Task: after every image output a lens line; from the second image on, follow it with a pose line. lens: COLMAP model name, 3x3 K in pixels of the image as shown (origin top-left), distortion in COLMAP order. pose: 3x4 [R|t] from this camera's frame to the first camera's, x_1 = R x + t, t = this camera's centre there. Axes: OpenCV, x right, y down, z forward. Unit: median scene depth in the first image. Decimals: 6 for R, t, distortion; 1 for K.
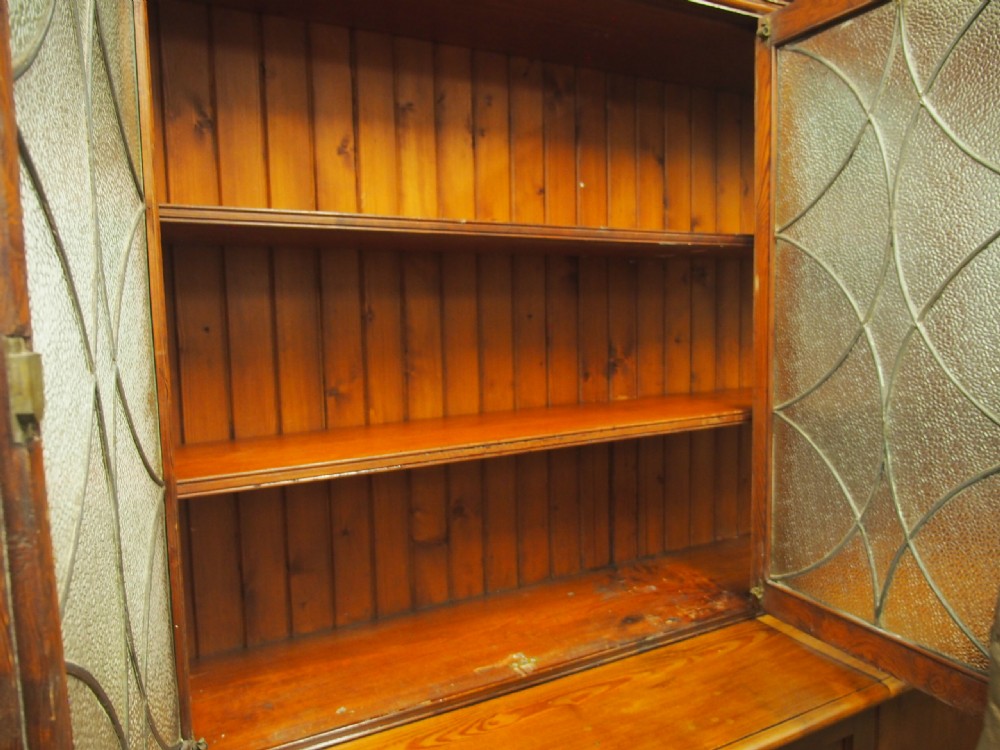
lens RADIAL K [[905.9, 0, 500.0], [0, 905.9, 375.0], [0, 0, 1]] dist [-0.003784, -0.006325]
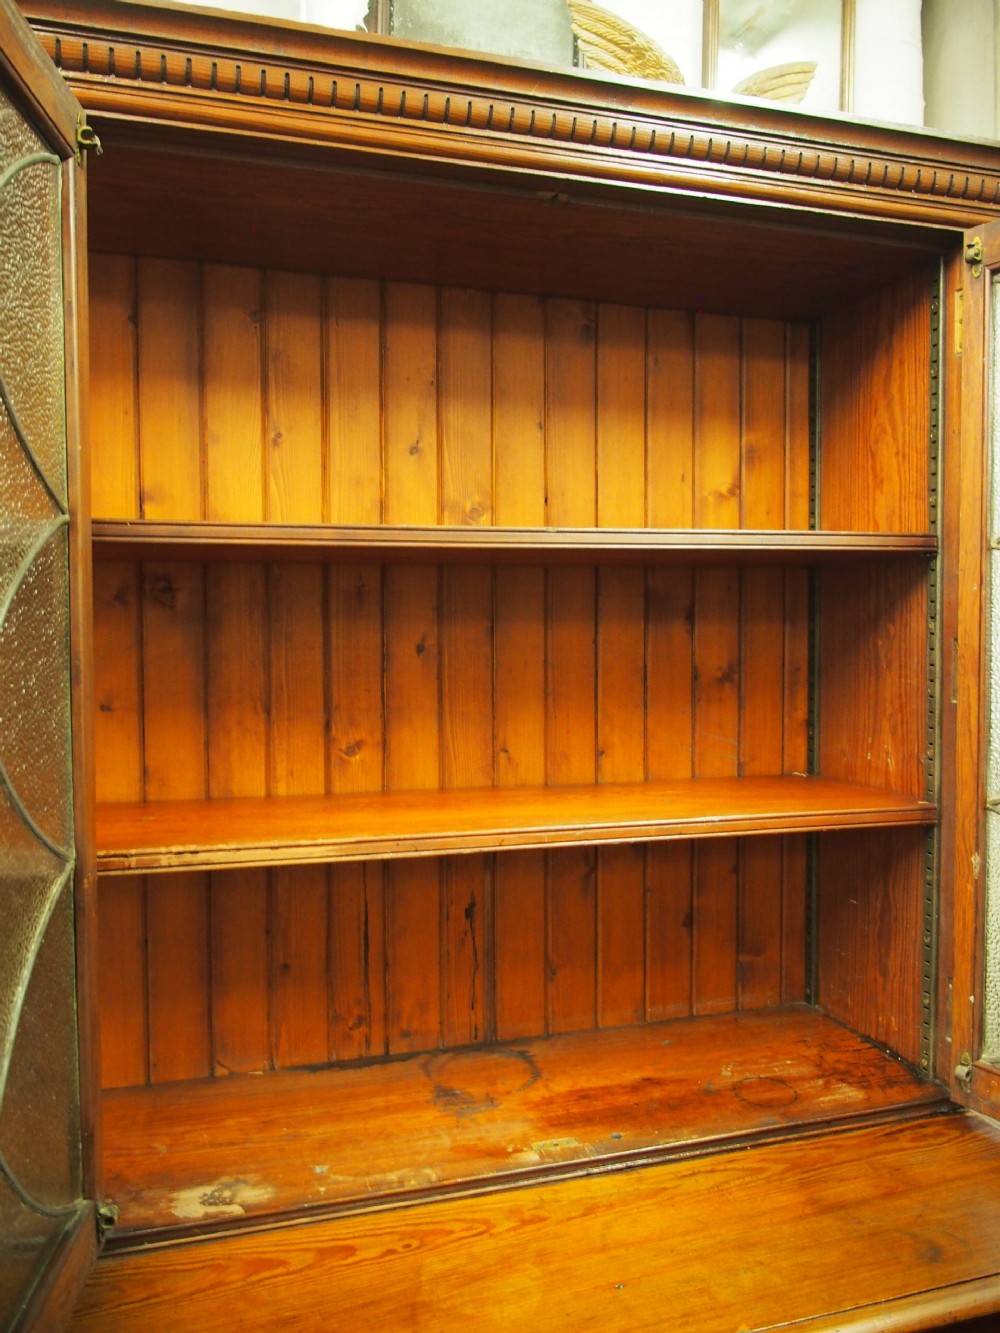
lens RADIAL K [[1107.7, 0, 500.0], [0, 1107.7, 666.5], [0, 0, 1]] dist [0.001526, -0.191341]
pose [[0.962173, 0.026906, -0.271109, 0.195226], [-0.040339, 0.998212, -0.044098, -0.013865], [0.269438, 0.053366, 0.961538, 0.133348]]
